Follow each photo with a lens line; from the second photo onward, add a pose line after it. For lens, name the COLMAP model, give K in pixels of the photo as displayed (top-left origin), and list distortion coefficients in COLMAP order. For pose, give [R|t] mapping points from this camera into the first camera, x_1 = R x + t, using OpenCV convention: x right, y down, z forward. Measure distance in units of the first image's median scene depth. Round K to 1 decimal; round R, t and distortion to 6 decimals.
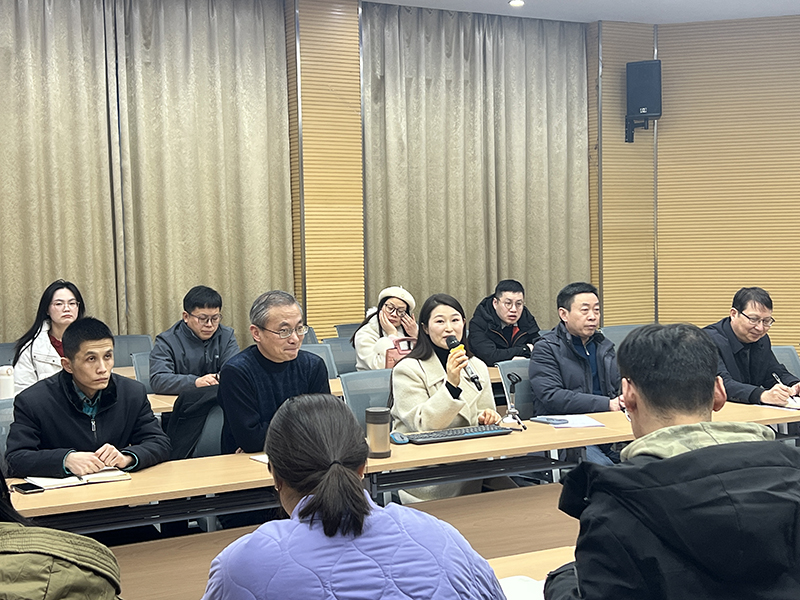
lens RADIAL K [[1198.3, 0, 403.3], [0, 1198.3, 297.2], [0, 0, 1]] dist [0.053070, 0.000000]
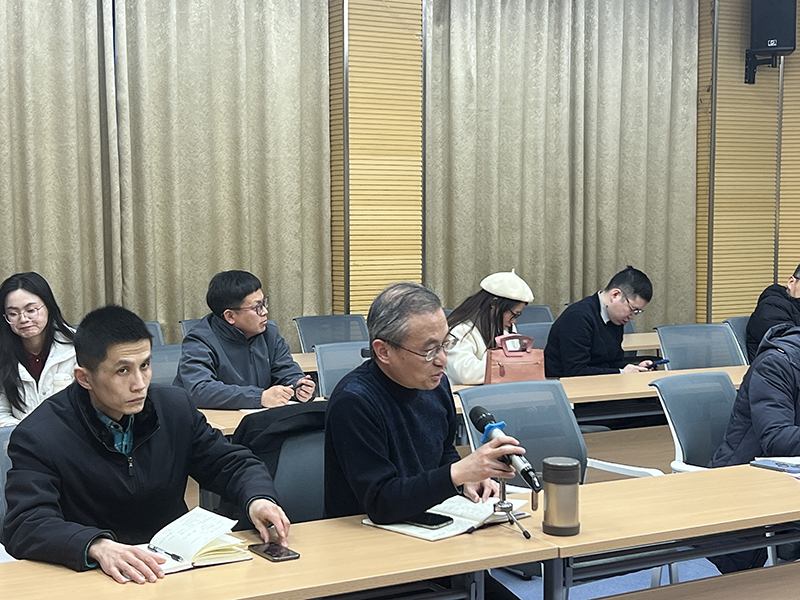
lens RADIAL K [[1381.4, 0, 397.5], [0, 1381.4, 303.1], [0, 0, 1]] dist [0.064048, 0.000000]
pose [[0.999830, 0.017352, 0.006235, -0.053554], [-0.017504, 0.999529, 0.025214, -0.004825], [-0.005794, -0.025319, 0.999663, 0.103457]]
